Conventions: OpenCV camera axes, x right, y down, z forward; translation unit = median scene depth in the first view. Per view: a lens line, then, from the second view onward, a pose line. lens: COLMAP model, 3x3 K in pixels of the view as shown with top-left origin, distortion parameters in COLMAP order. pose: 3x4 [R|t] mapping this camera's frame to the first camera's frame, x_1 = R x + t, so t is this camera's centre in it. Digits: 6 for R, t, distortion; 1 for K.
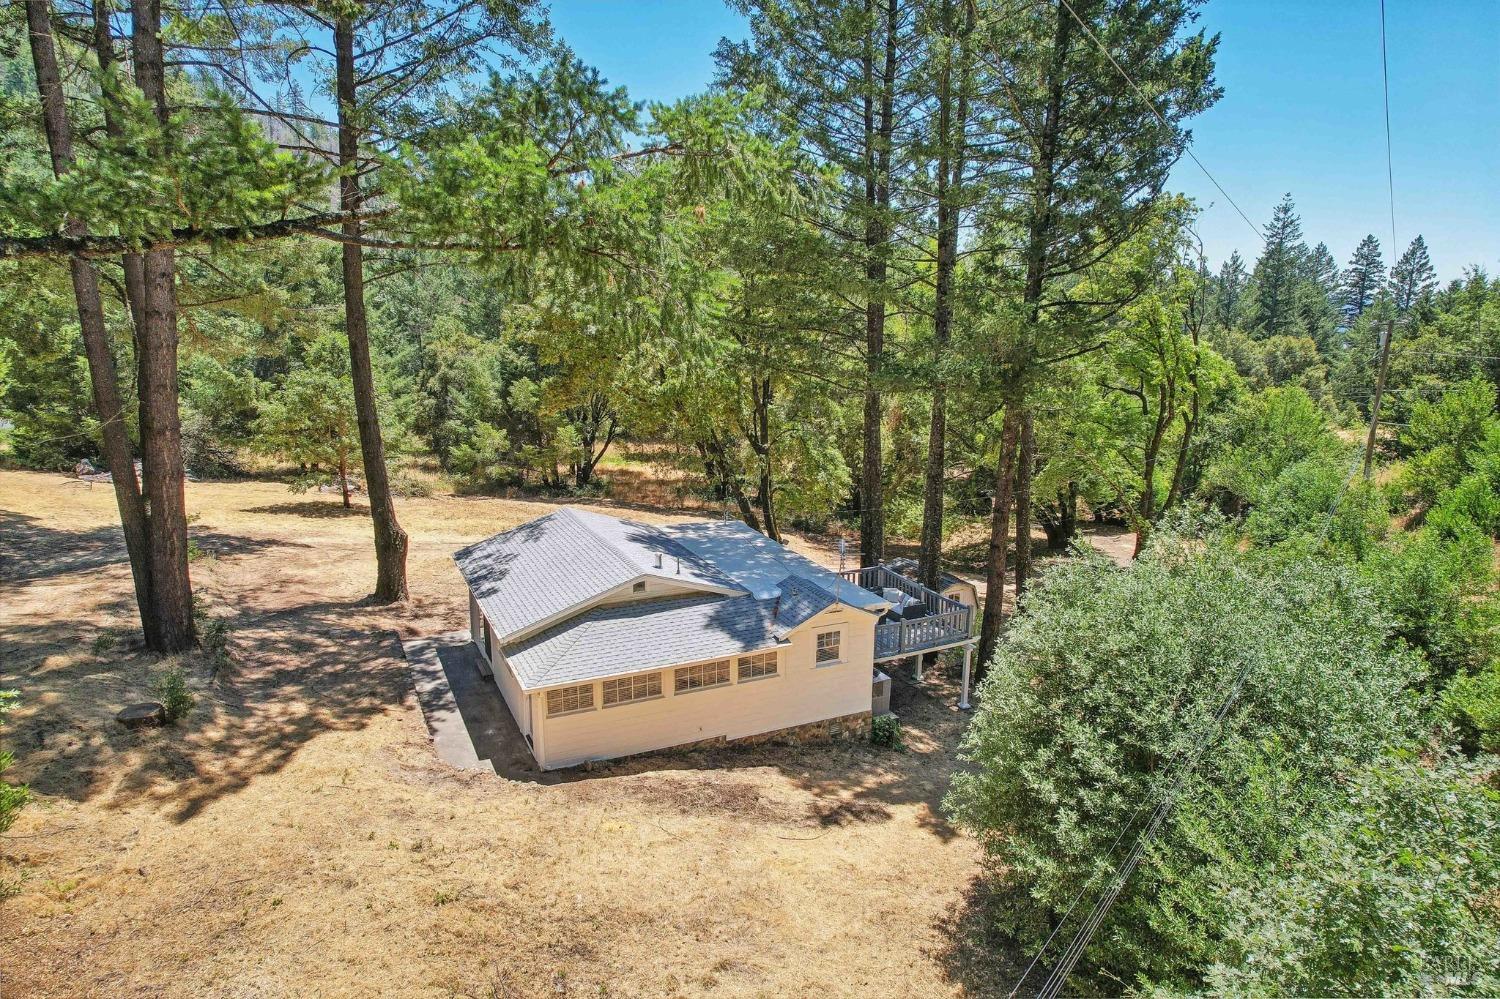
lens RADIAL K [[893.1, 0, 744.2], [0, 893.1, 496.8], [0, 0, 1]] dist [-0.032223, 0.011453]
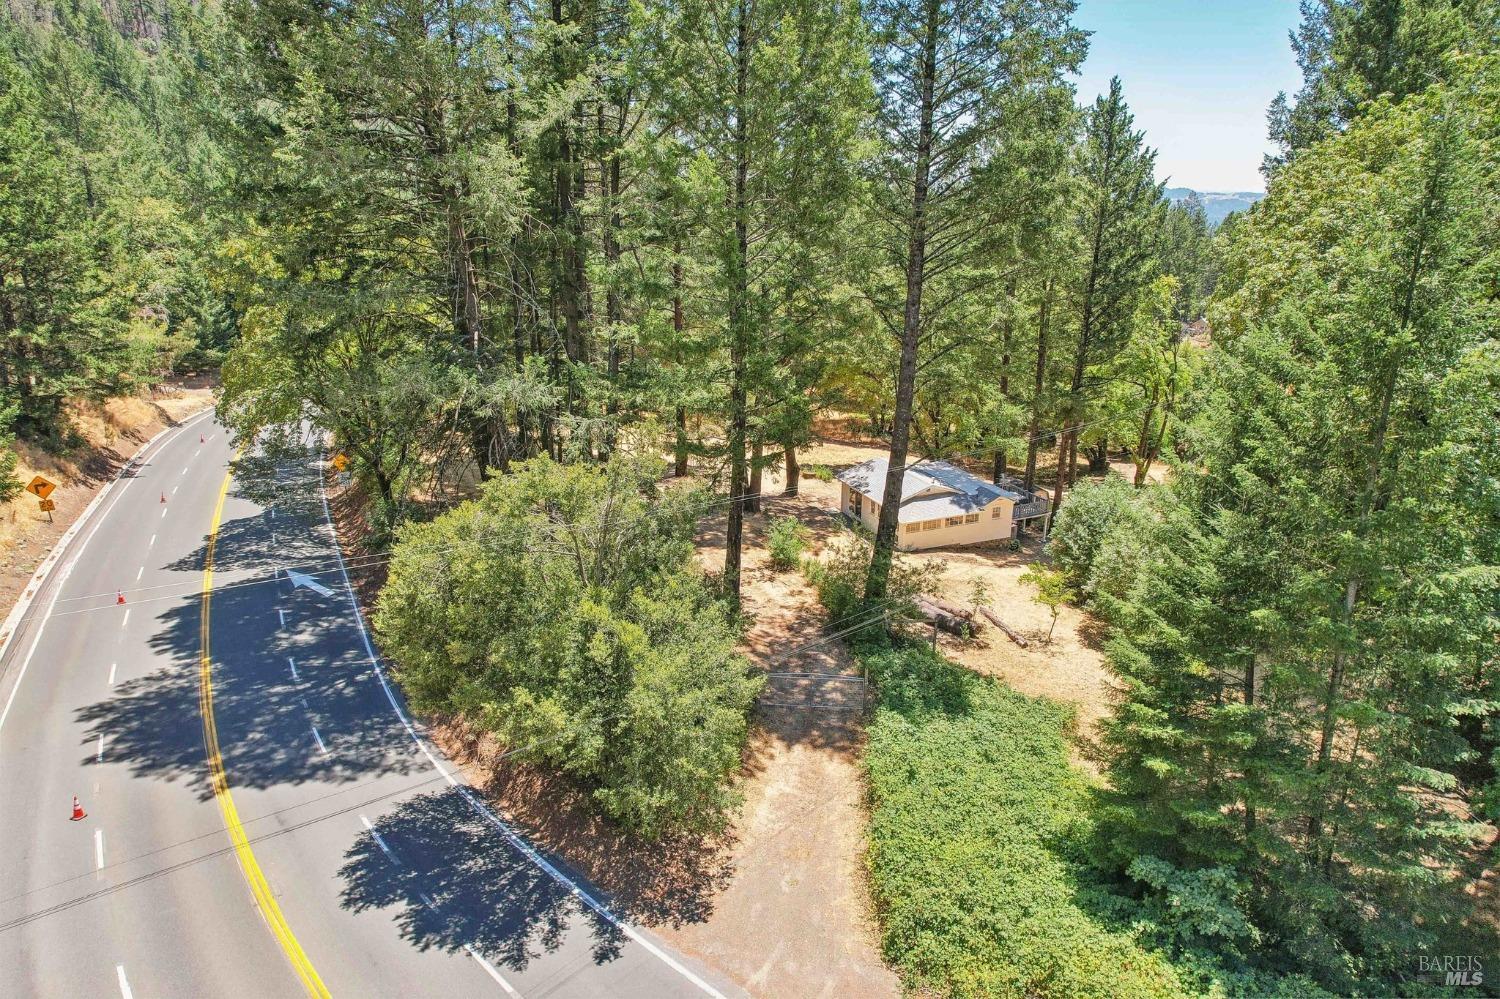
lens RADIAL K [[893.1, 0, 755.3], [0, 893.1, 500.3], [0, 0, 1]] dist [-0.032223, 0.011453]
pose [[0.998541, 0.006084, -0.053664, -0.482895], [-0.000251, 0.994146, 0.108041, -0.158801], [0.054007, -0.107870, 0.992697, -1.697712]]
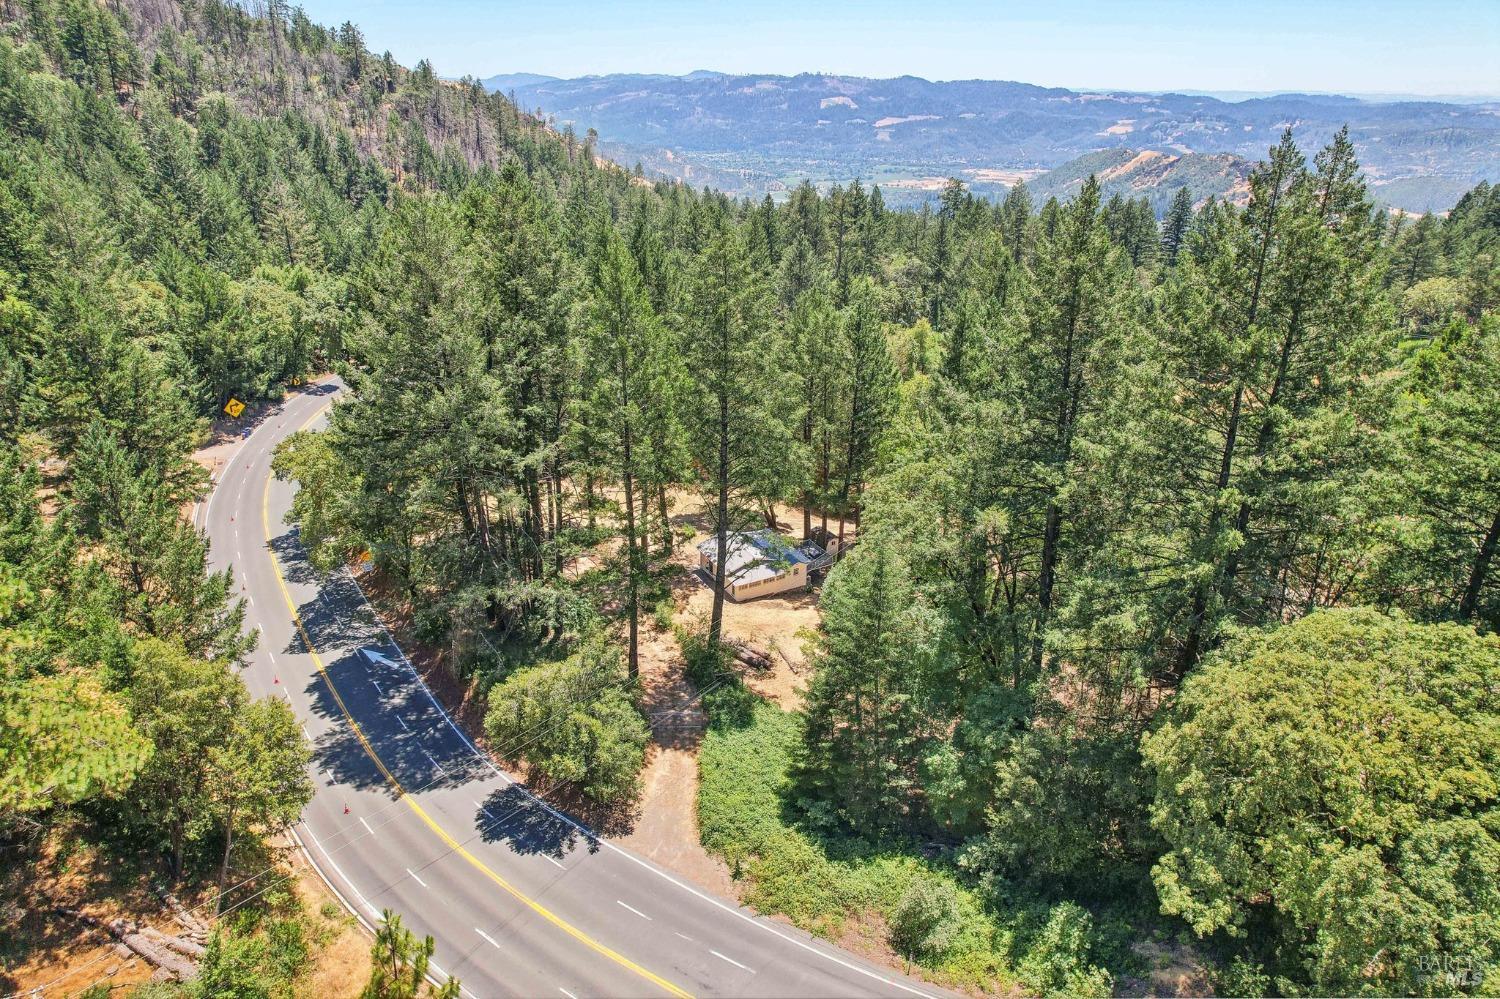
lens RADIAL K [[893.1, 0, 753.4], [0, 893.1, 504.1], [0, 0, 1]] dist [-0.032223, 0.011453]
pose [[0.997503, -0.026085, 0.065638, -0.380014], [0.011427, 0.976664, 0.214471, -1.066050], [-0.069701, -0.213185, 0.974522, -3.093682]]
